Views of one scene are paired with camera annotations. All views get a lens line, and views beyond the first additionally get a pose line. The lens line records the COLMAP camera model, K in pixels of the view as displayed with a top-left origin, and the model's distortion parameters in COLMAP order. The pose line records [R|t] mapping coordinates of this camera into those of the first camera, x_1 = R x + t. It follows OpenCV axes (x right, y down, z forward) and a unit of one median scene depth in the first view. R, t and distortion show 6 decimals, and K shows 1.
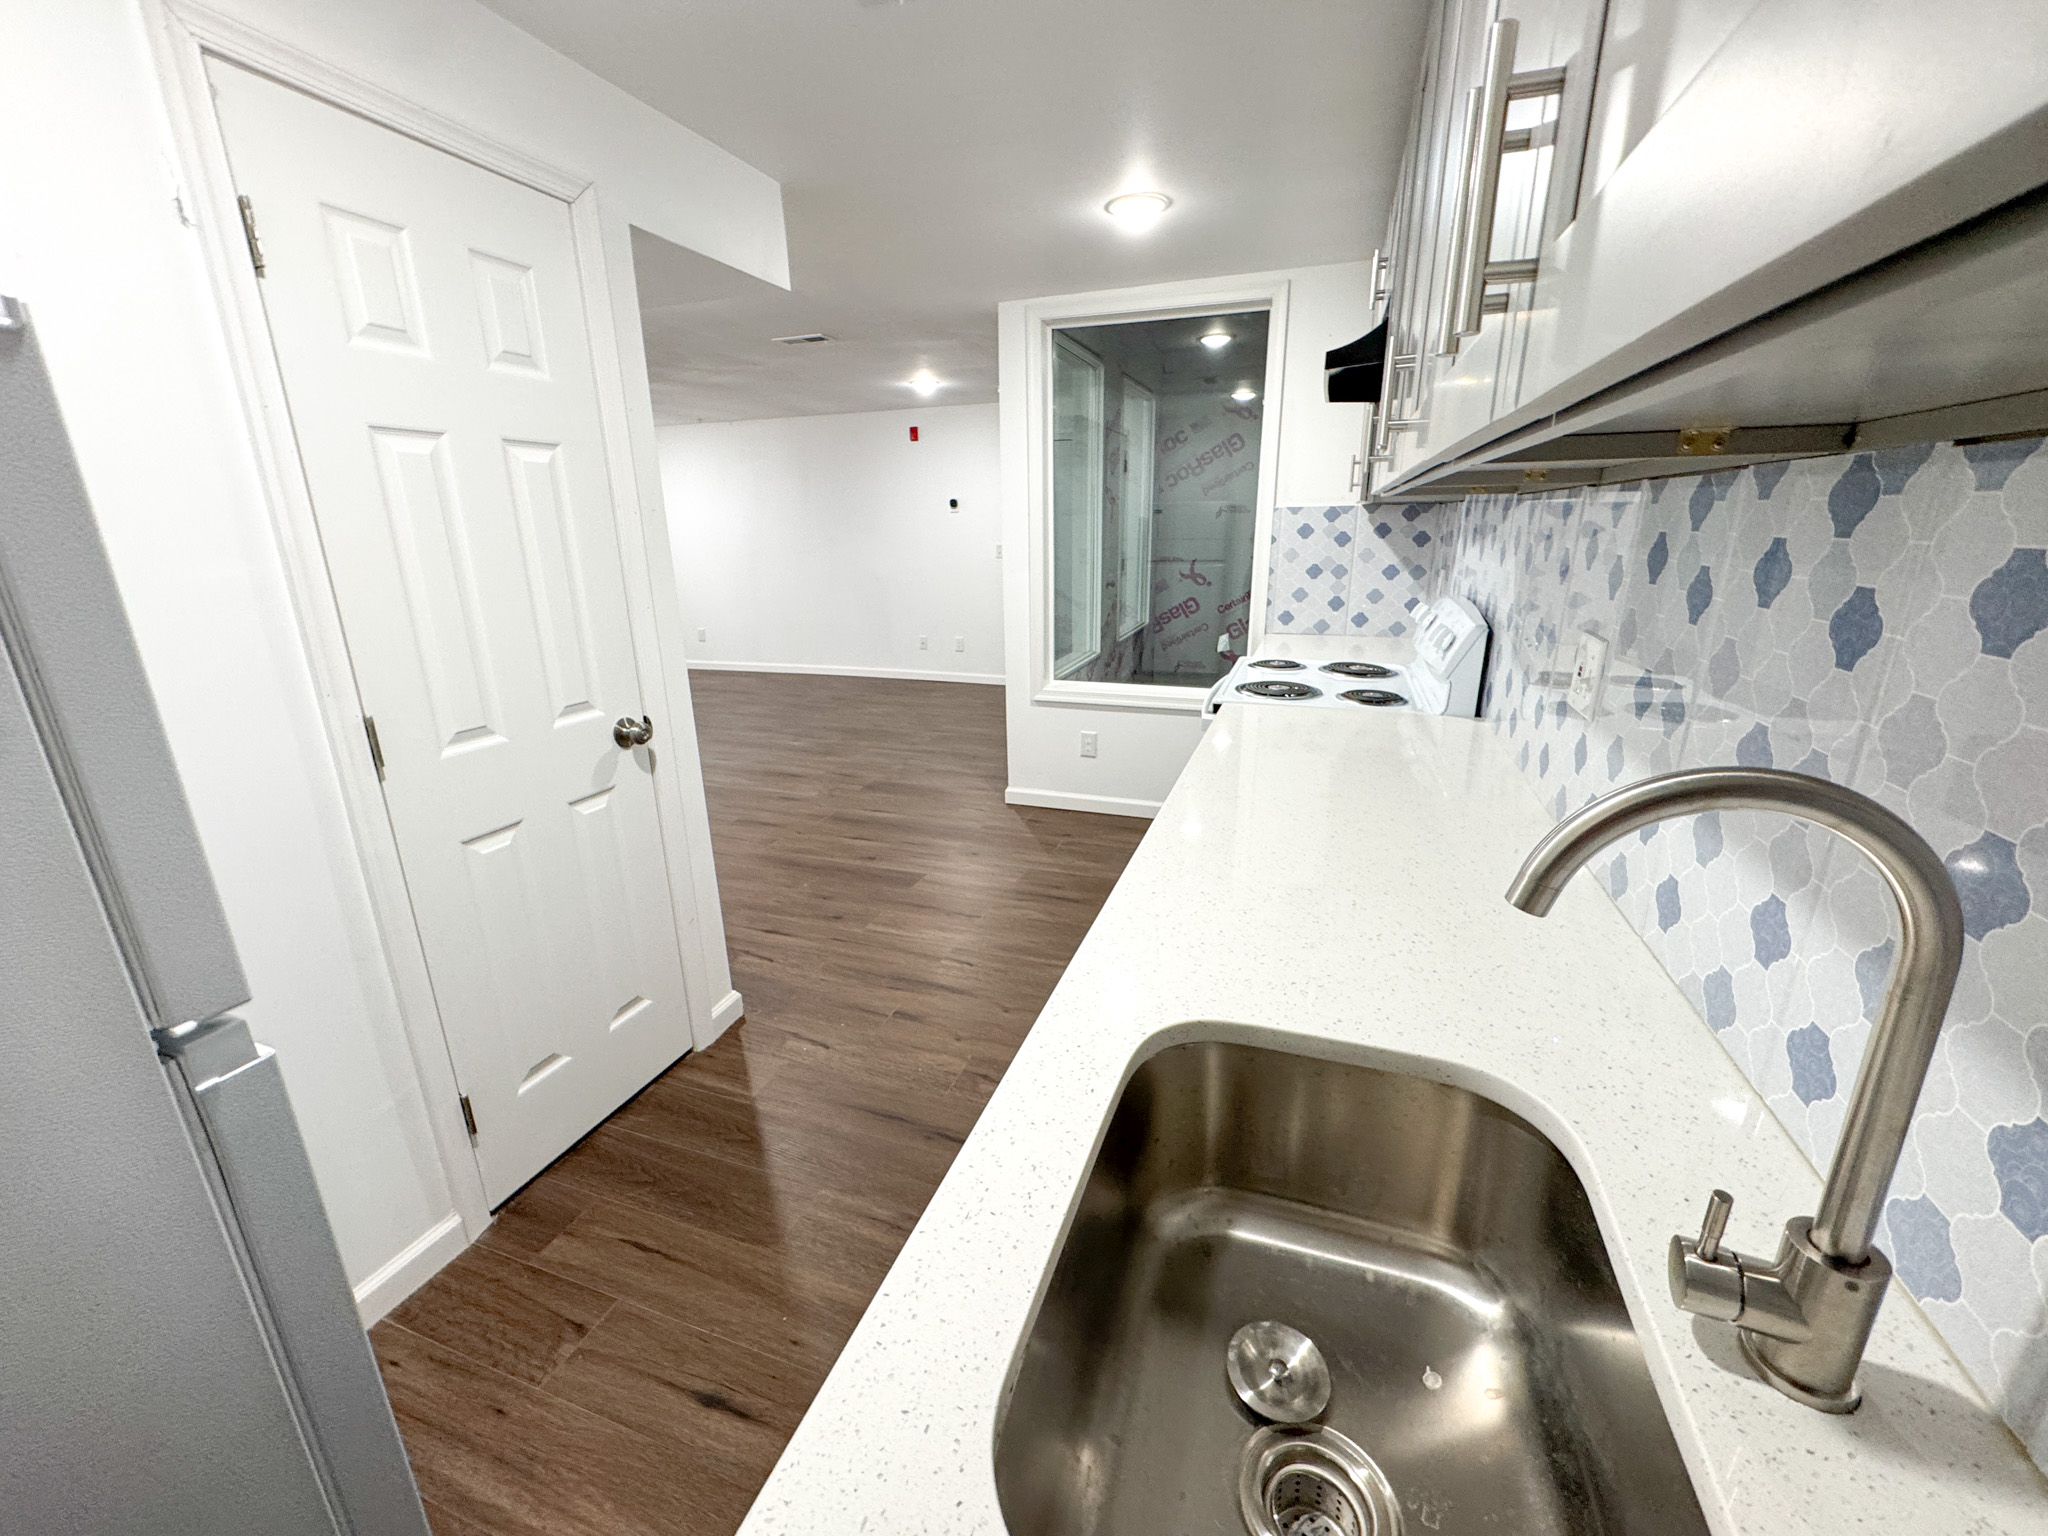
lens RADIAL K [[819.0, 0, 1021.3], [0, 819.0, 768.2], [0, 0, 1]] dist [-0.003519, 0.000380]
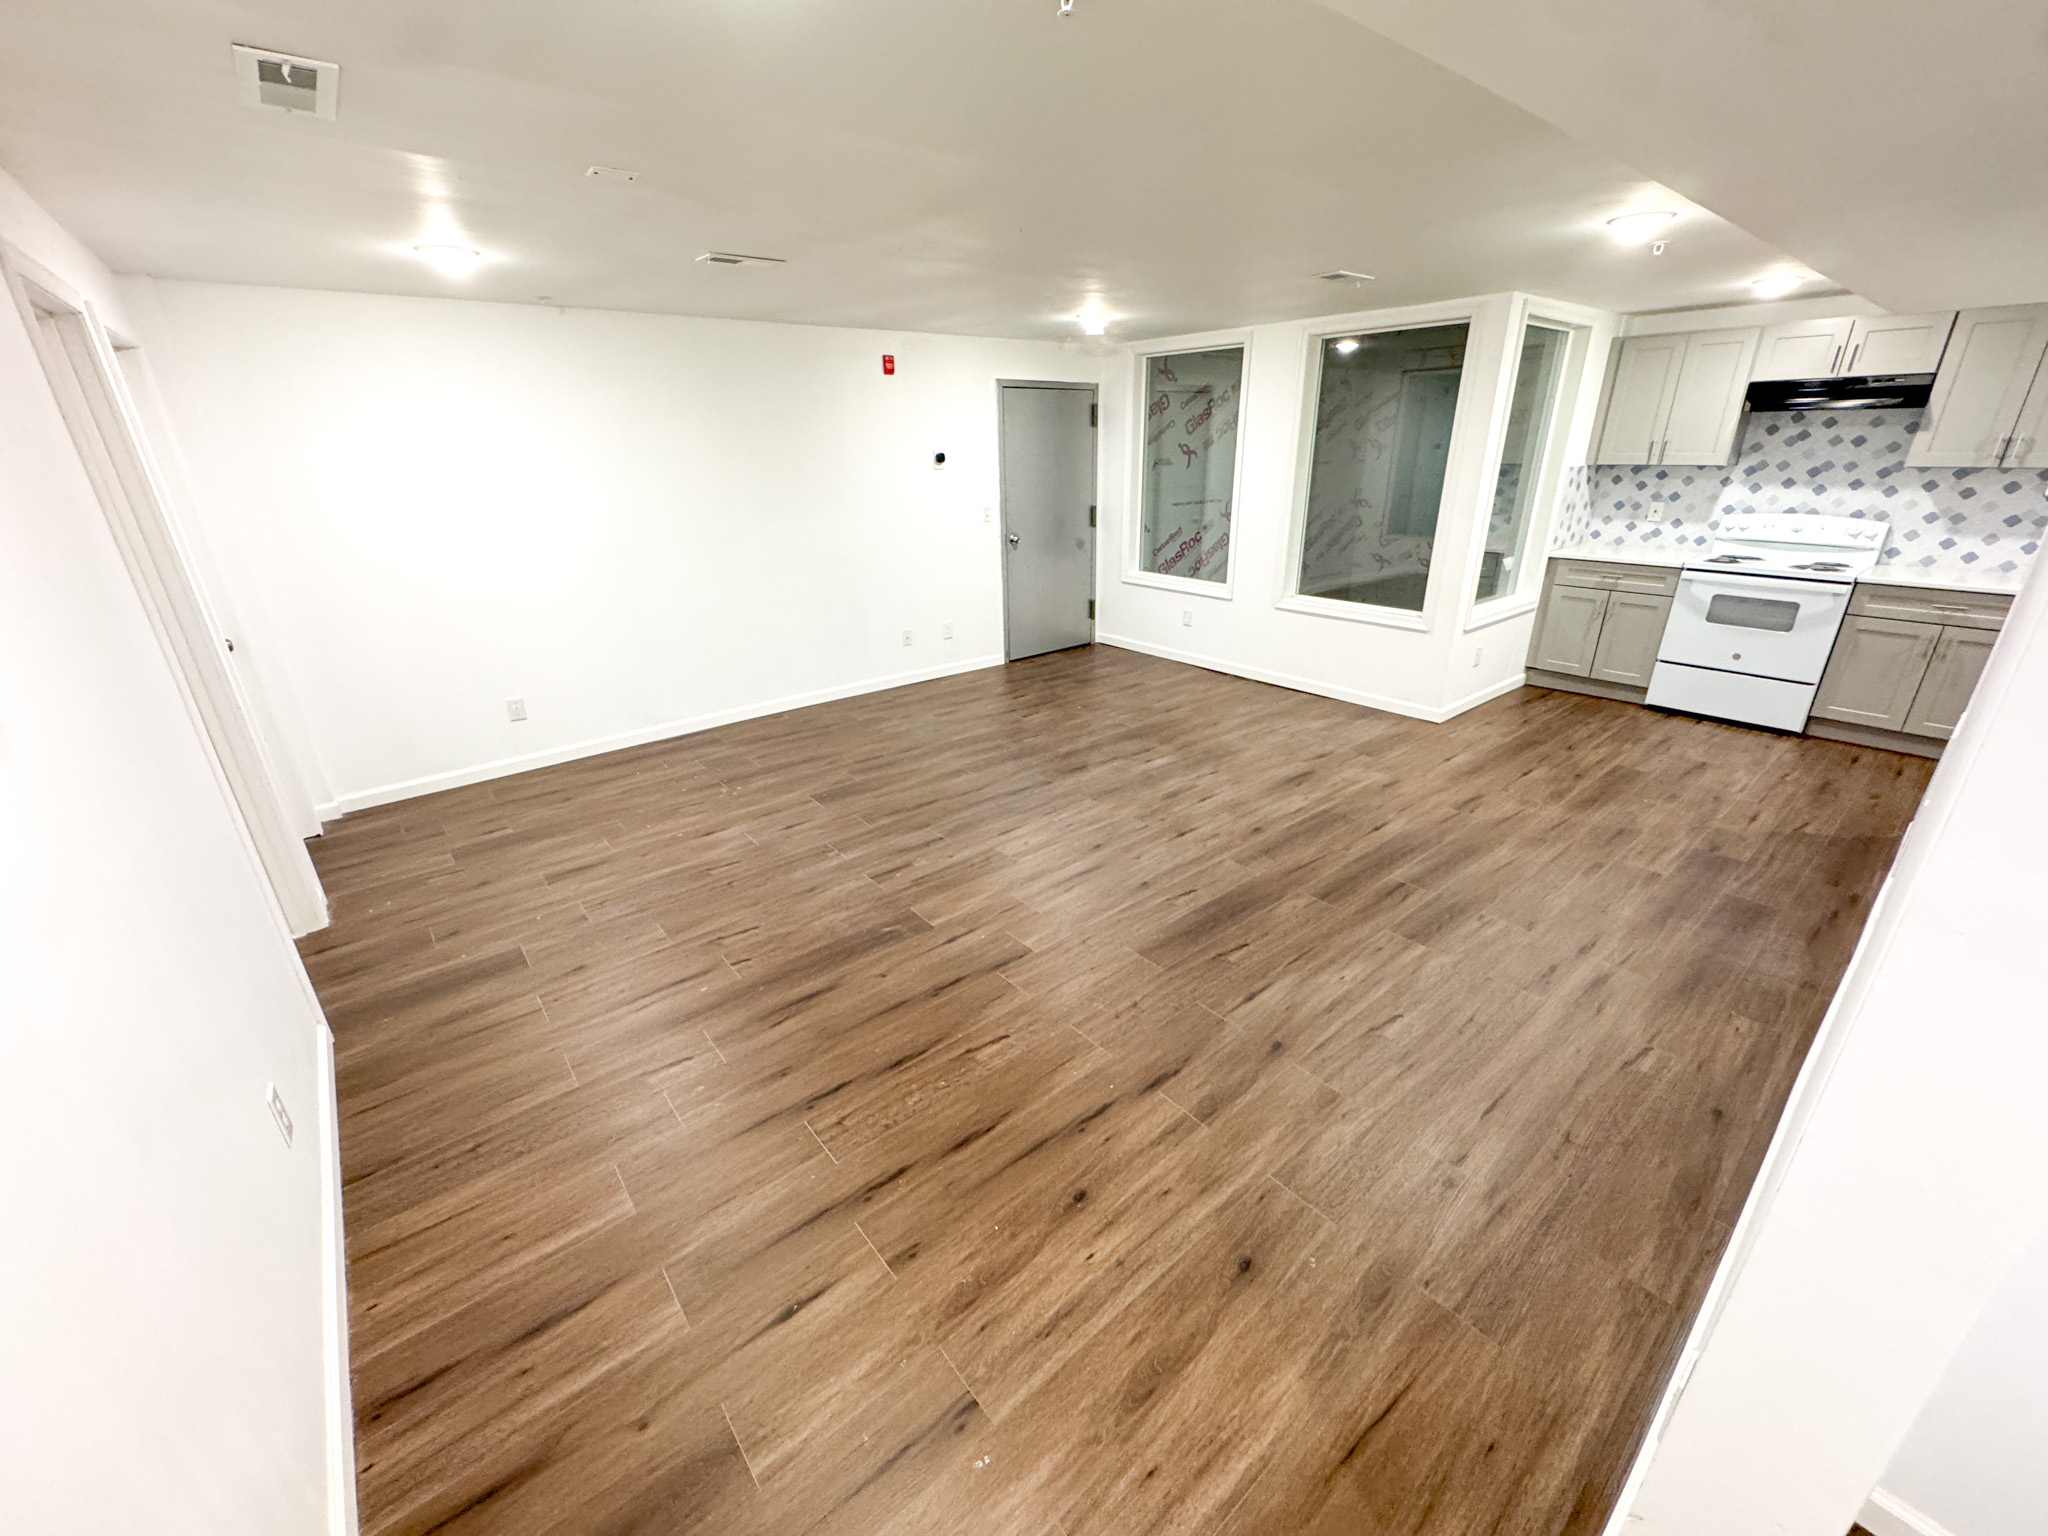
lens RADIAL K [[819.0, 0, 1021.3], [0, 819.0, 768.2], [0, 0, 1]] dist [-0.003519, 0.000380]
pose [[0.510435, -0.318576, 0.798727, -1.205368], [0.258531, 0.942724, 0.210793, -0.281175], [-0.820133, 0.098900, 0.563561, 0.775395]]
